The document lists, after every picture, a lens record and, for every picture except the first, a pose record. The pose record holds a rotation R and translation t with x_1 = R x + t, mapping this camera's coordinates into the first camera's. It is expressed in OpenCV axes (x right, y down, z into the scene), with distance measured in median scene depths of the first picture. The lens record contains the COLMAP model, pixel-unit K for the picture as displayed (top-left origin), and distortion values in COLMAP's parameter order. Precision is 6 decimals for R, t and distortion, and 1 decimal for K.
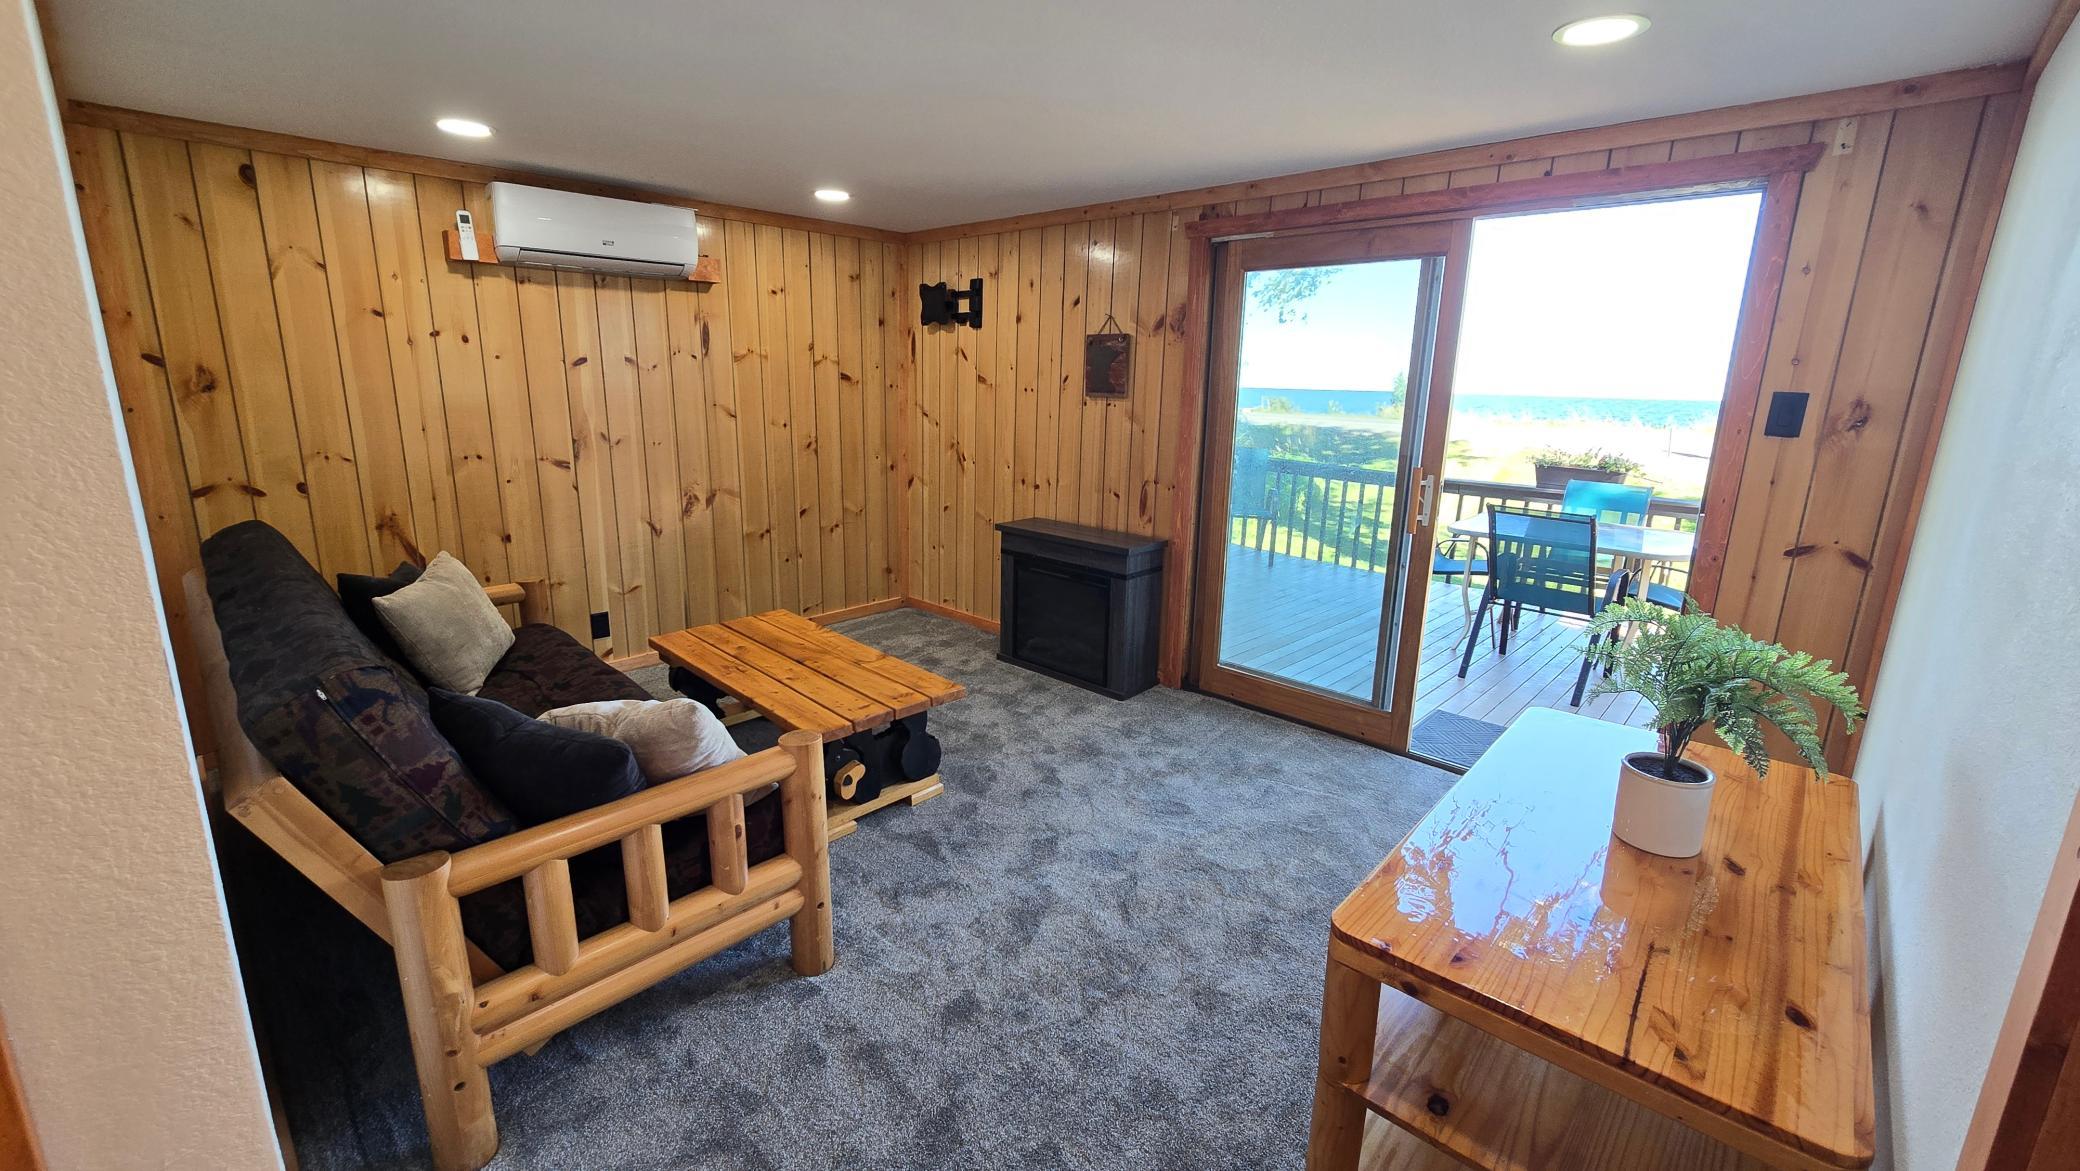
lens RADIAL K [[850.9, 0, 1048.2], [0, 850.9, 573.3], [0, 0, 1]] dist [0.000901, -0.000835]
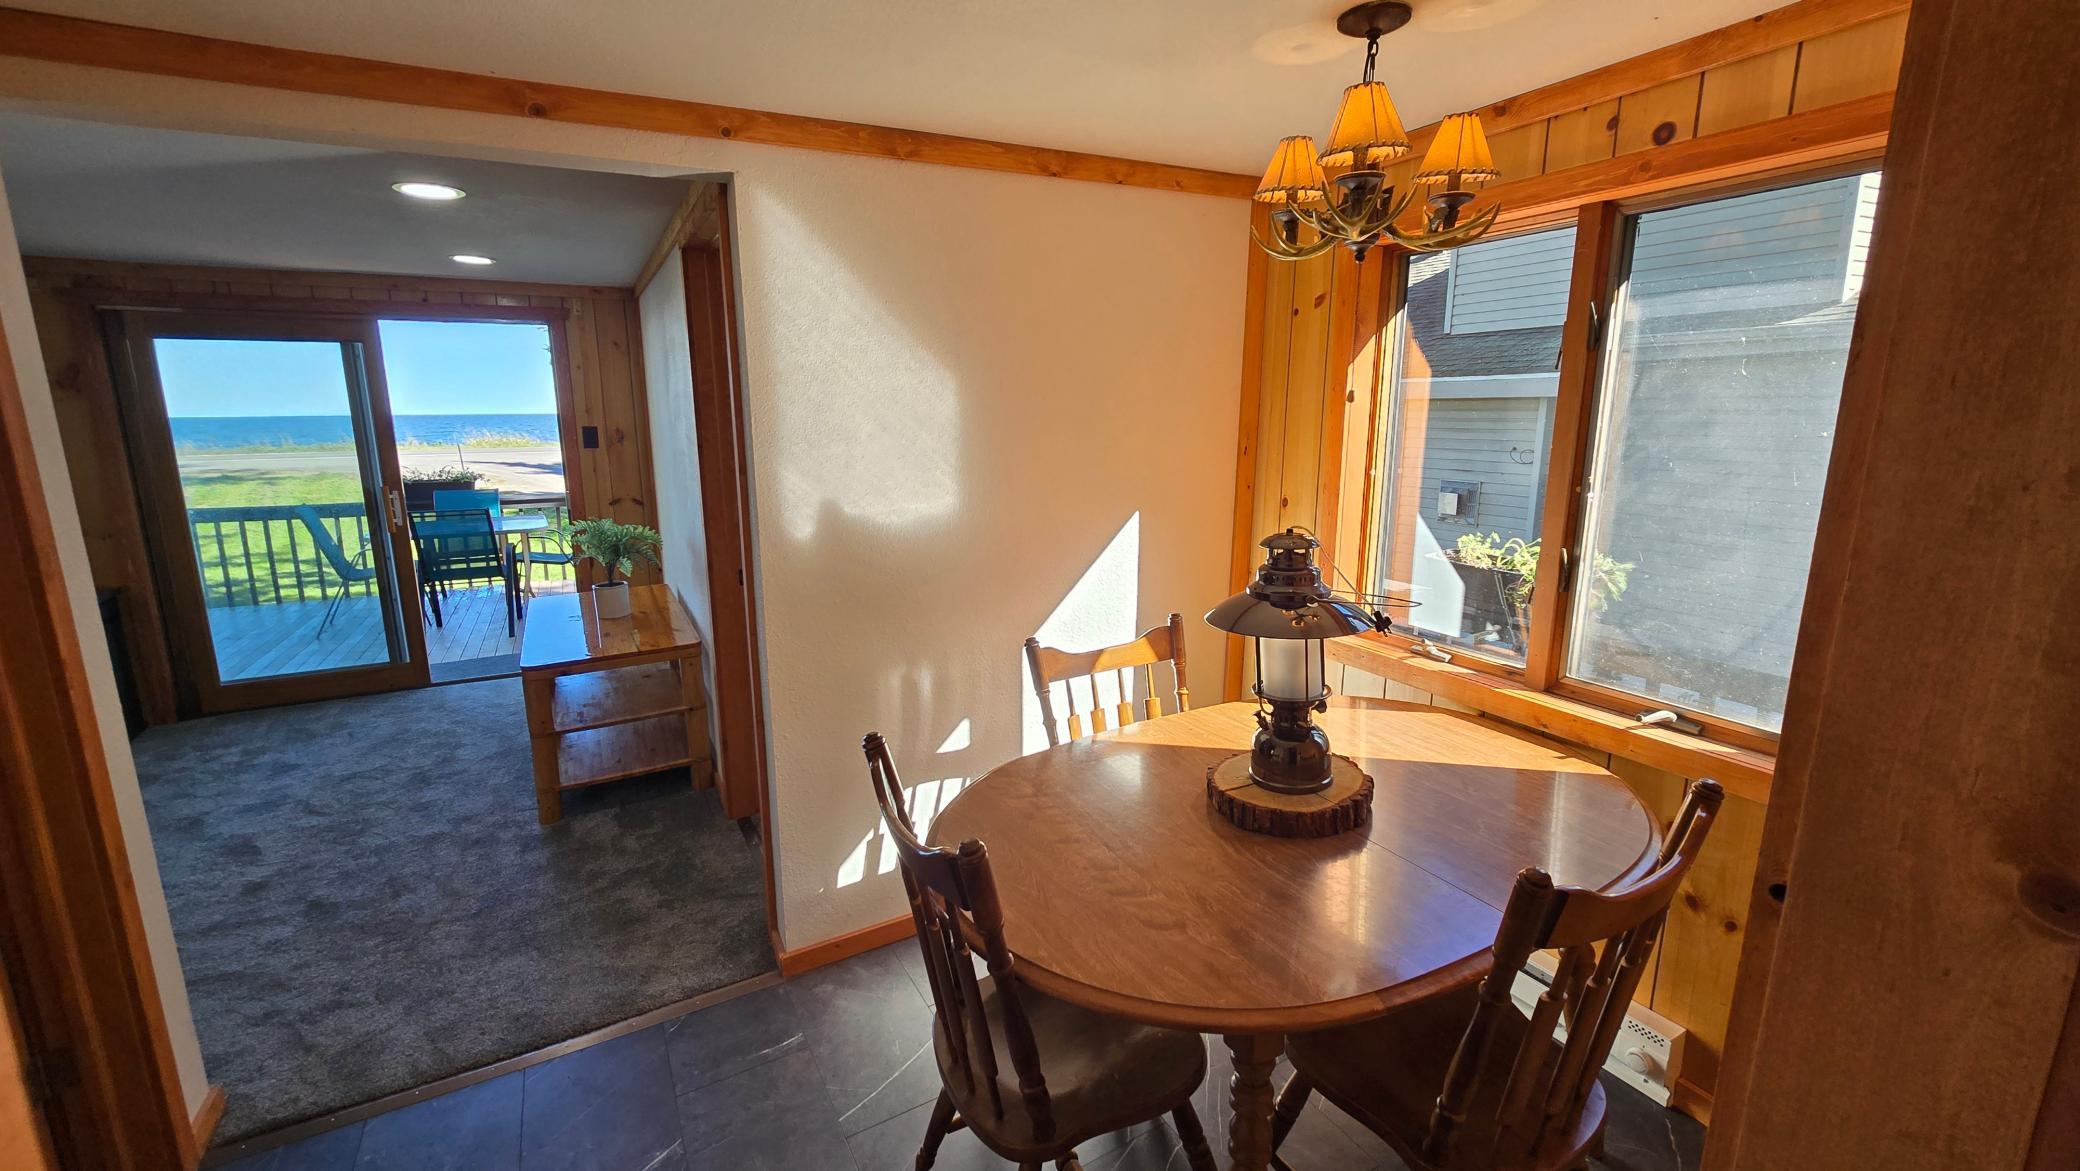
lens RADIAL K [[850.9, 0, 1033.0], [0, 850.9, 572.7], [0, 0, 1]] dist [0.000901, -0.000835]
pose [[0.328616, -0.206948, 0.921512, -0.479964], [0.225449, 0.964681, 0.136246, 0.057702], [-0.917161, 0.162981, 0.363666, -0.433895]]
